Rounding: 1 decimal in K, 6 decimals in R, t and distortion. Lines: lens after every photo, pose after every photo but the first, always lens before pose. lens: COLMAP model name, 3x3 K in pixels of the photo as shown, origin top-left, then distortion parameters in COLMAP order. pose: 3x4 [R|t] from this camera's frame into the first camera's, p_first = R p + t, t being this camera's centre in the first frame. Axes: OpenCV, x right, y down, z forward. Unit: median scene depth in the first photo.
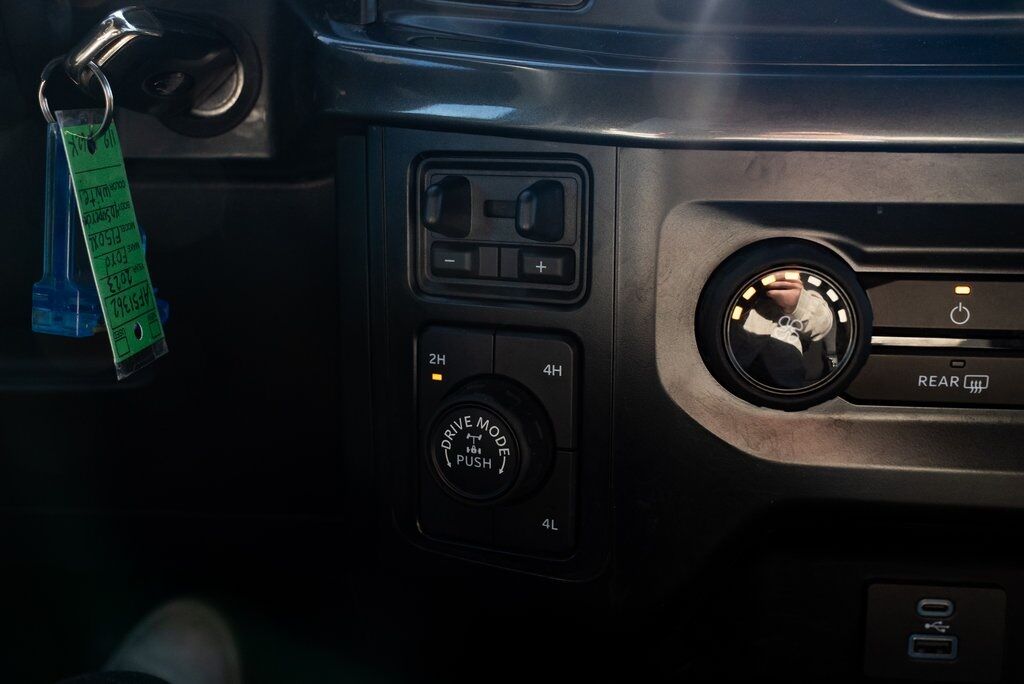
lens RADIAL K [[1054.2, 0, 514.3], [0, 1054.2, 342.7], [0, 0, 1]] dist [-0.006441, 0.000000]
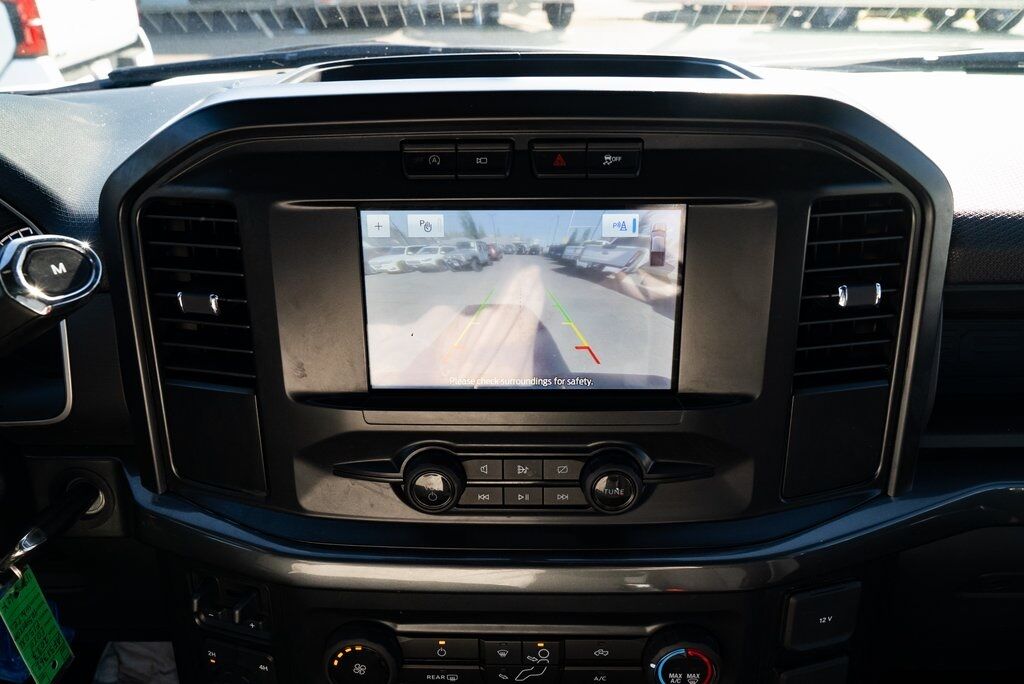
lens RADIAL K [[772.4, 0, 514.6], [0, 772.4, 340.5], [0, 0, 1]] dist [-0.013144, 0.019467]
pose [[0.995730, -0.039919, 0.083238, 0.434610], [0.026084, 0.986591, 0.161115, -0.854959], [-0.088553, -0.158256, 0.983419, -0.449398]]
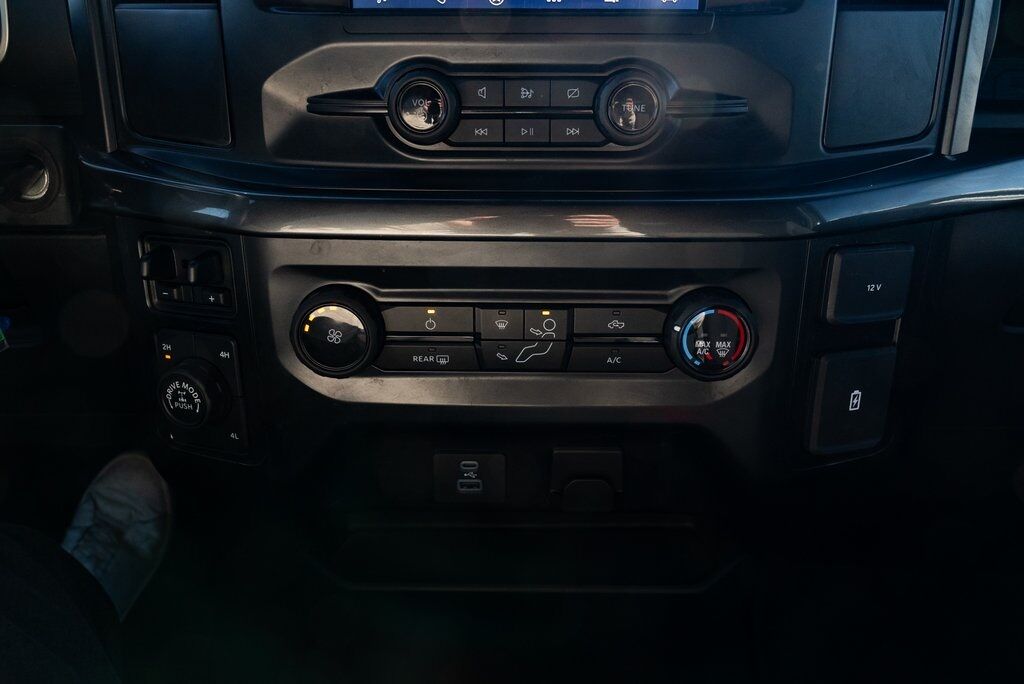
lens RADIAL K [[723.5, 0, 514.2], [0, 723.5, 342.5], [0, 0, 1]] dist [-0.016384, 0.006033]
pose [[0.995092, -0.031148, 0.093920, 0.418803], [0.017559, 0.989684, 0.142186, -0.163610], [-0.097380, -0.139839, 0.985374, -0.269256]]
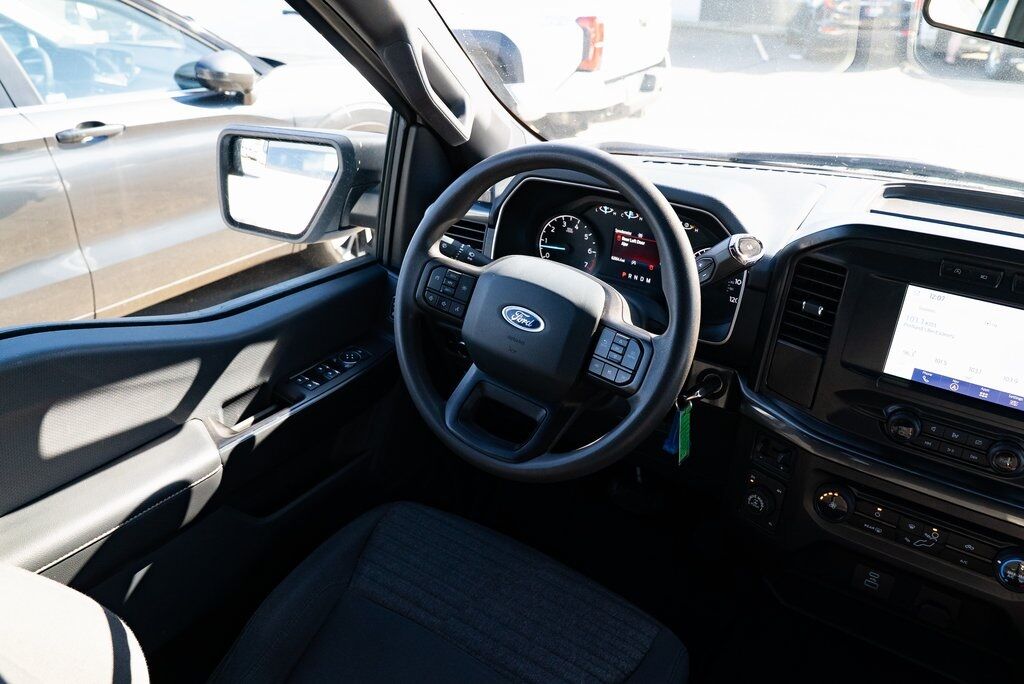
lens RADIAL K [[758.4, 0, 518.0], [0, 758.4, 343.4], [0, 0, 1]] dist [-0.033154, 0.023577]
pose [[0.883634, 0.240993, -0.401389, 0.183660], [-0.174202, 0.965026, 0.195906, -0.952680], [0.434563, -0.103186, 0.894711, -2.083086]]
